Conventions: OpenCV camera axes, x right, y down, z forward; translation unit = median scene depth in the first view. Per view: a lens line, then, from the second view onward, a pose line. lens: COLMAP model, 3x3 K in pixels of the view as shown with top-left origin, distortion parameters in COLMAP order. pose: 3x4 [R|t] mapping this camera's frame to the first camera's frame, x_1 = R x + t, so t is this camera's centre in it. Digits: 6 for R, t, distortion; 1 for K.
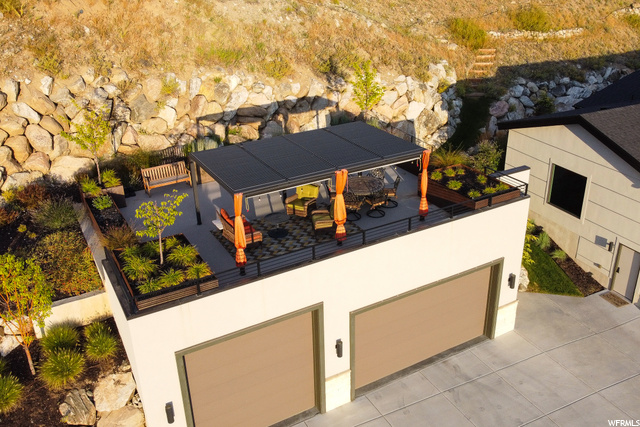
lens RADIAL K [[547.6, 0, 299.5], [0, 547.6, 208.1], [0, 0, 1]] dist [-0.000034, -0.001871]
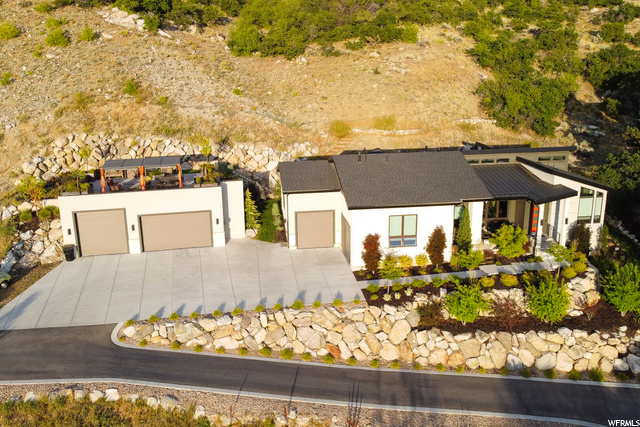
lens RADIAL K [[547.6, 0, 299.5], [0, 547.6, 208.1], [0, 0, 1]] dist [-0.000034, -0.001871]
pose [[0.952221, 0.089386, -0.292036, 1.228002], [-0.135646, 0.980502, -0.142180, 0.316920], [0.273633, 0.175001, 0.945780, -1.052745]]
